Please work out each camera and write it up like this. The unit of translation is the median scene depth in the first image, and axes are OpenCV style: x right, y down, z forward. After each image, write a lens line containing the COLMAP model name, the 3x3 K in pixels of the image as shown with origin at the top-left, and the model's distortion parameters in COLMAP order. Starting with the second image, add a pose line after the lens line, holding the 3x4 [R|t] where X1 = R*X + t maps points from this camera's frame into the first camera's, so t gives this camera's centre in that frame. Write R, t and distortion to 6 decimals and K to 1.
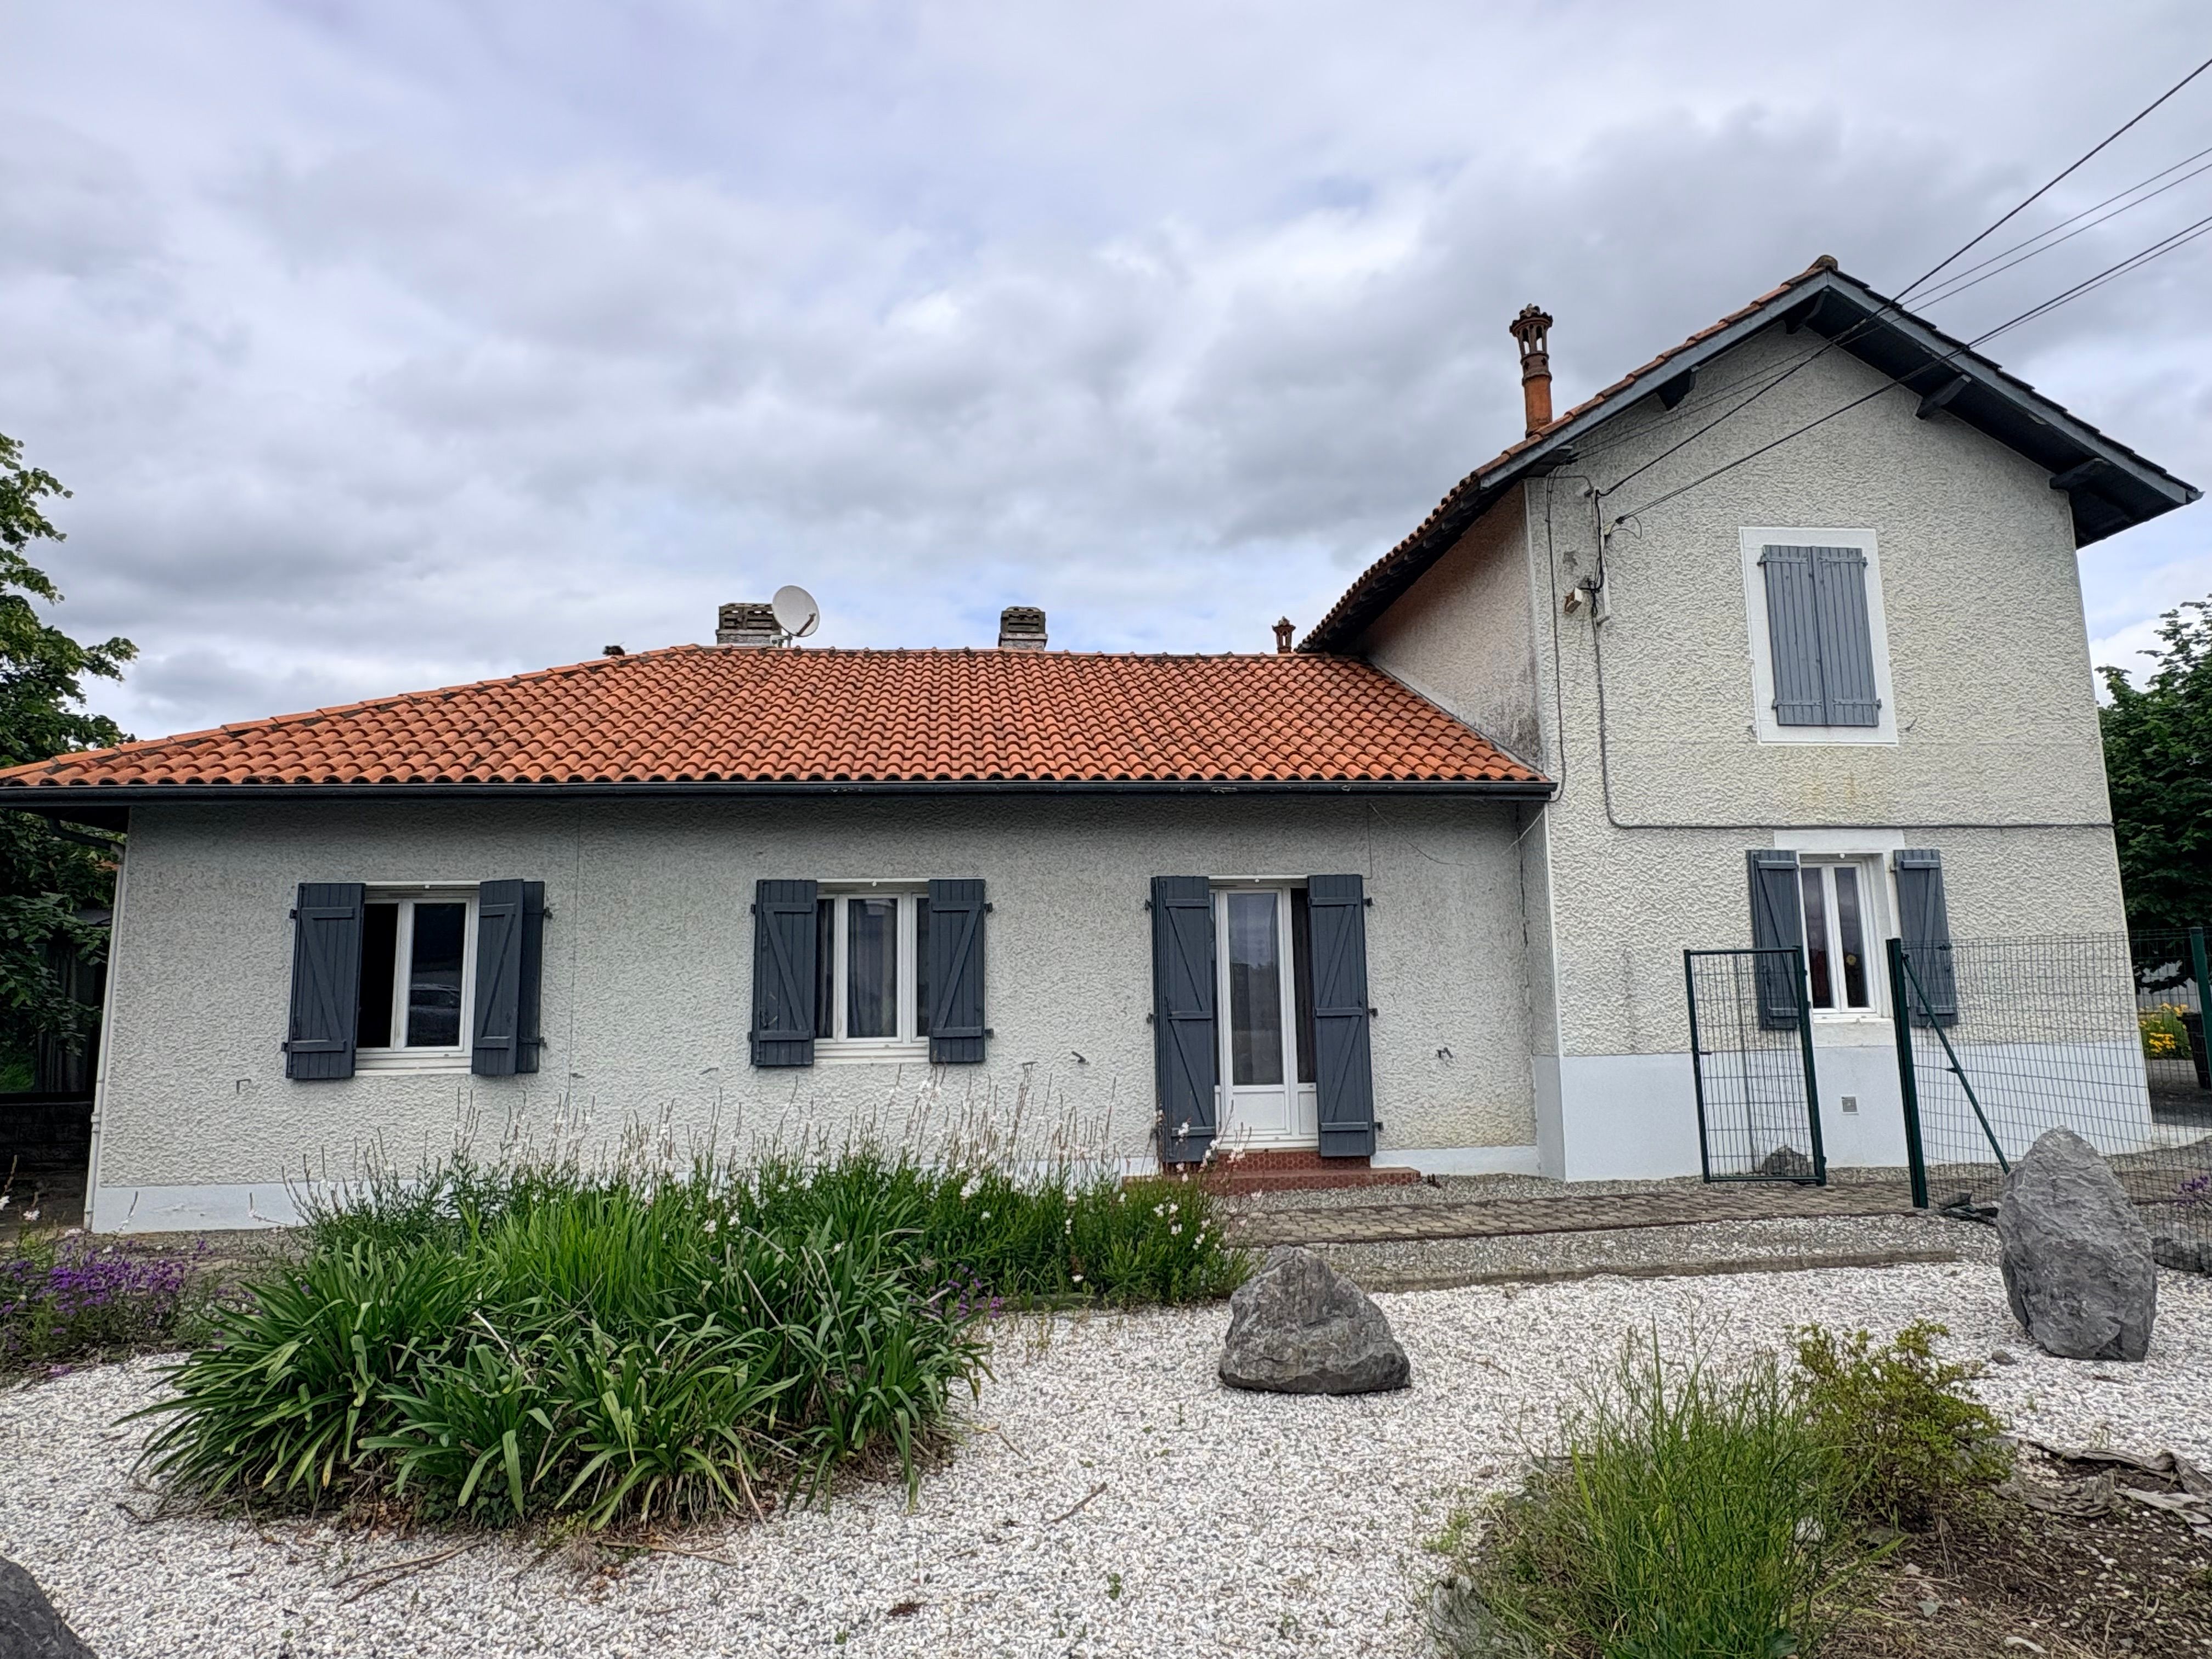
lens RADIAL K [[1280.6, 0, 1105.2], [0, 1280.6, 832.7], [0, 0, 1]] dist [0.000527, 0.002006]
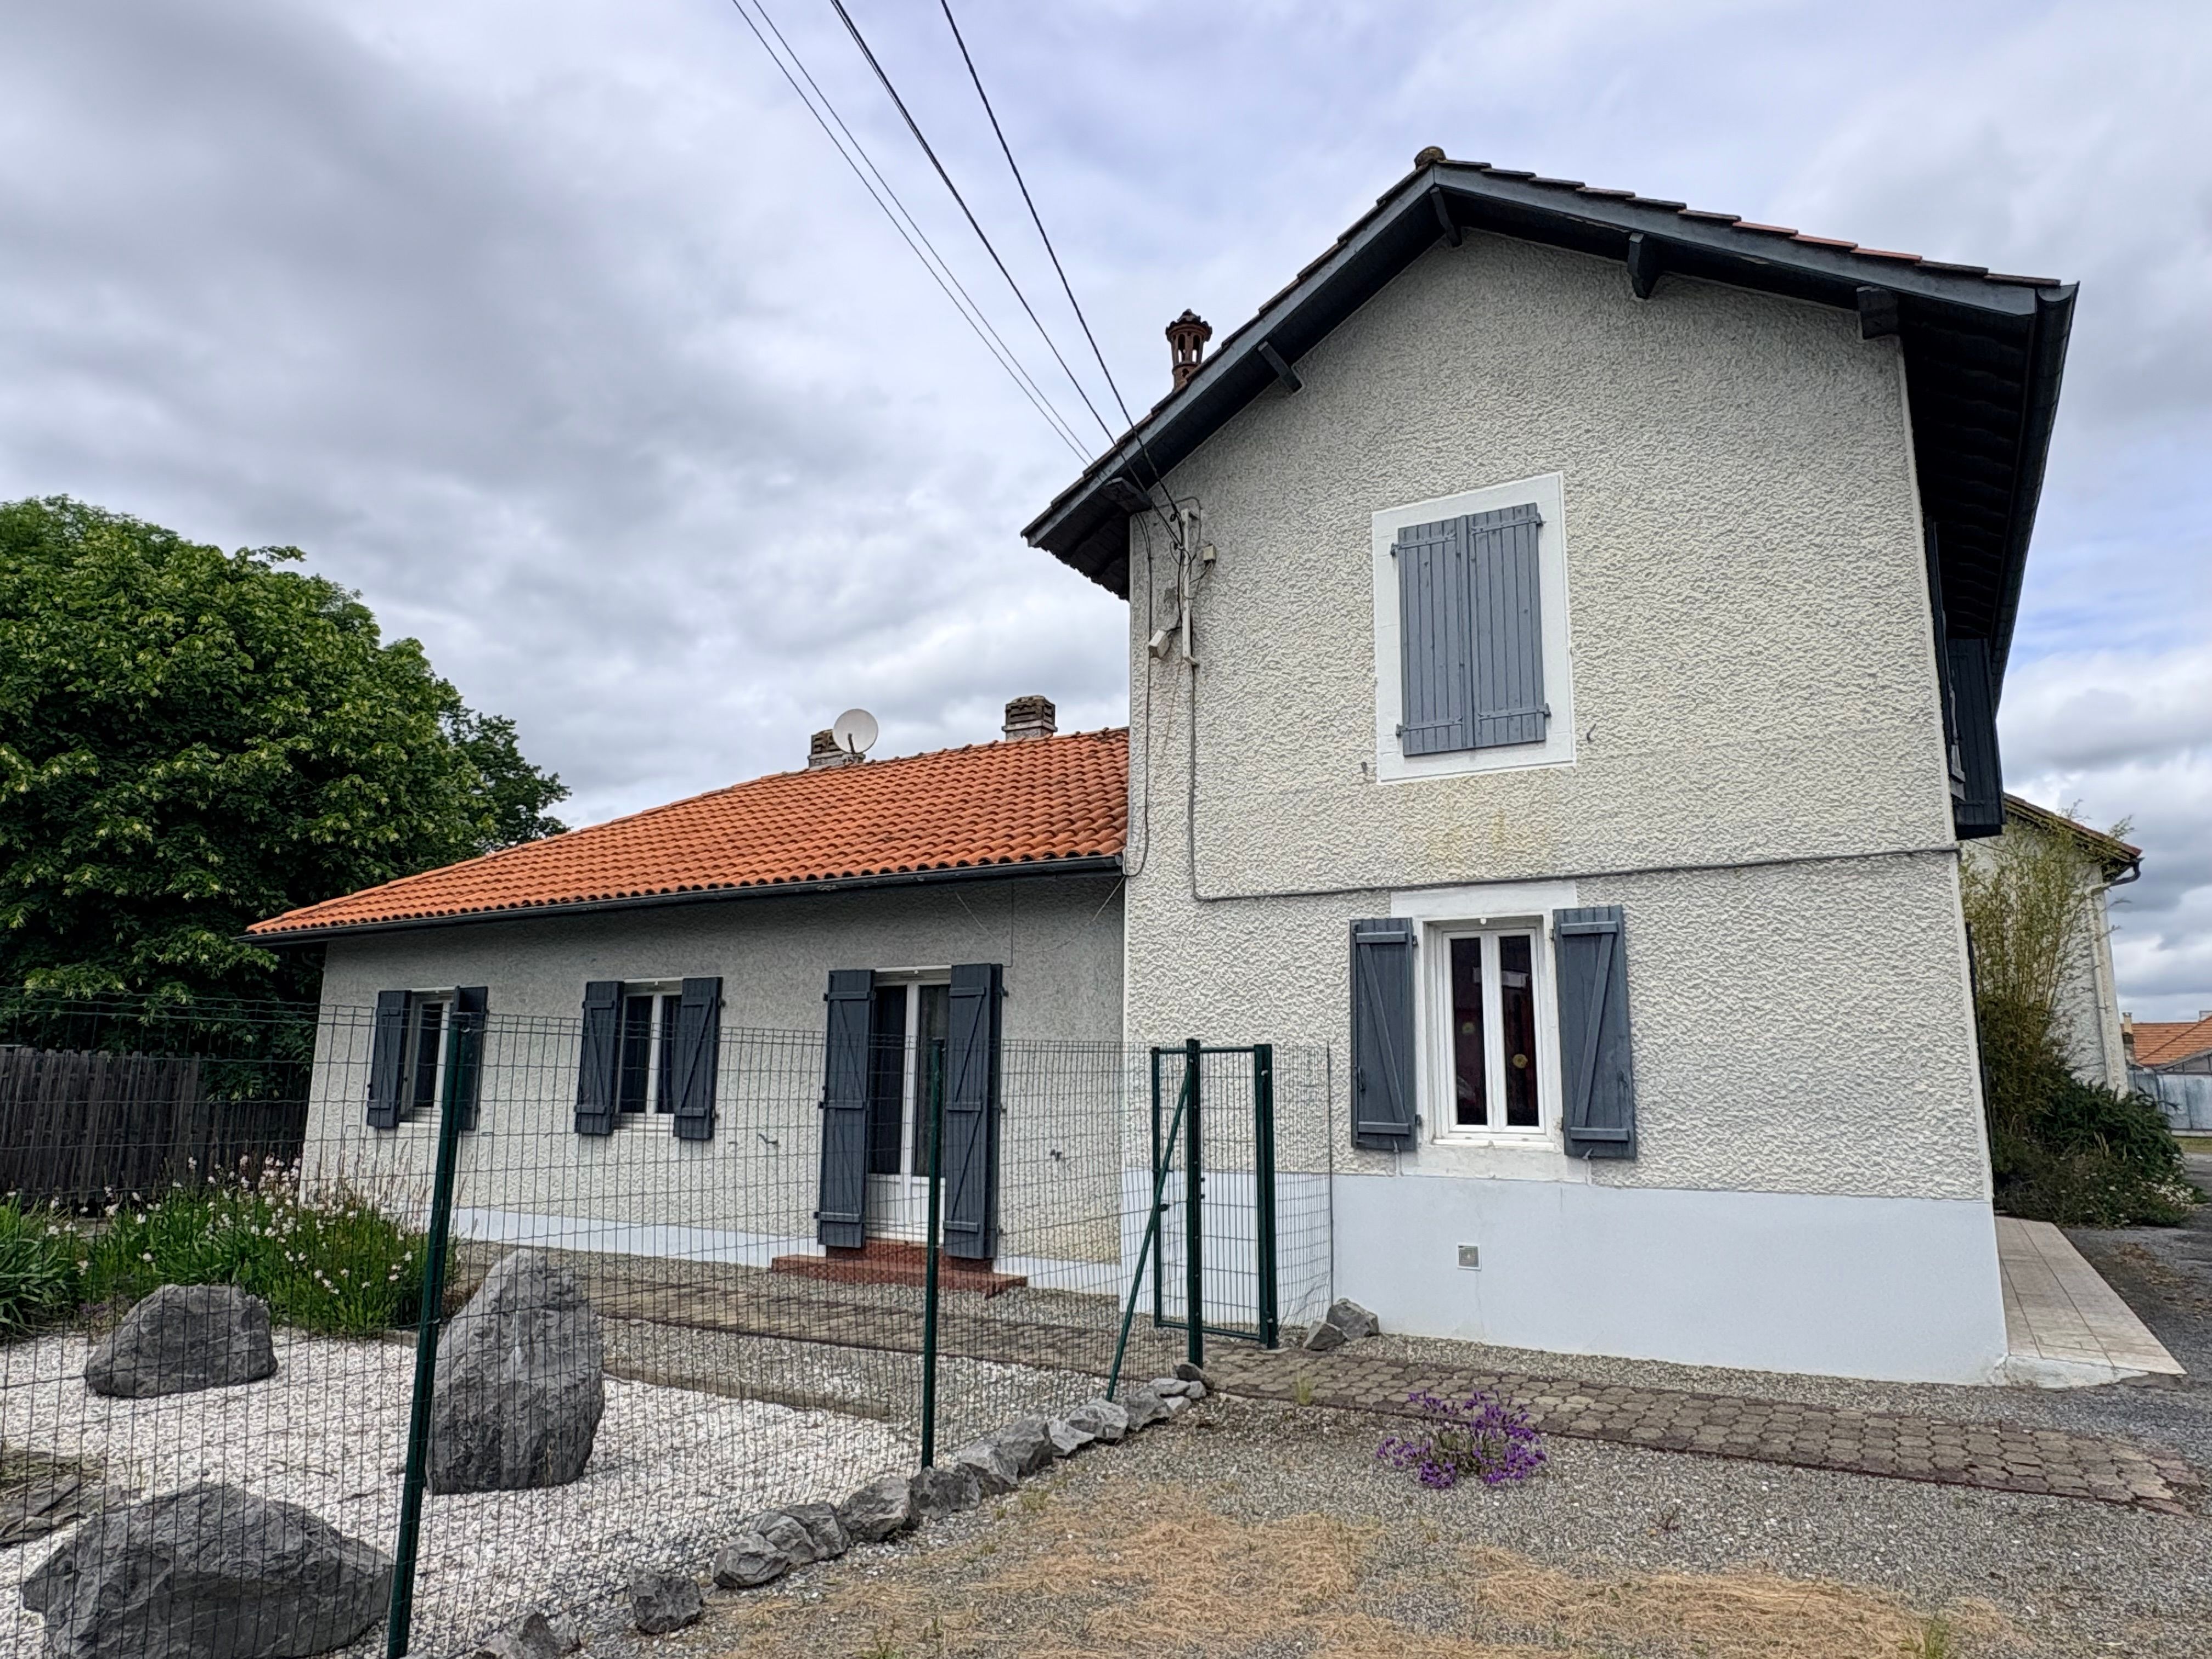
lens RADIAL K [[1362.0, 0, 1106.7], [0, 1362.0, 838.0], [0, 0, 1]] dist [0.005876, 0.000782]
pose [[0.803067, -0.080769, -0.590389, 0.868693], [0.059737, 0.996692, -0.055097, 0.000346], [0.592887, 0.008978, 0.805236, 0.224774]]
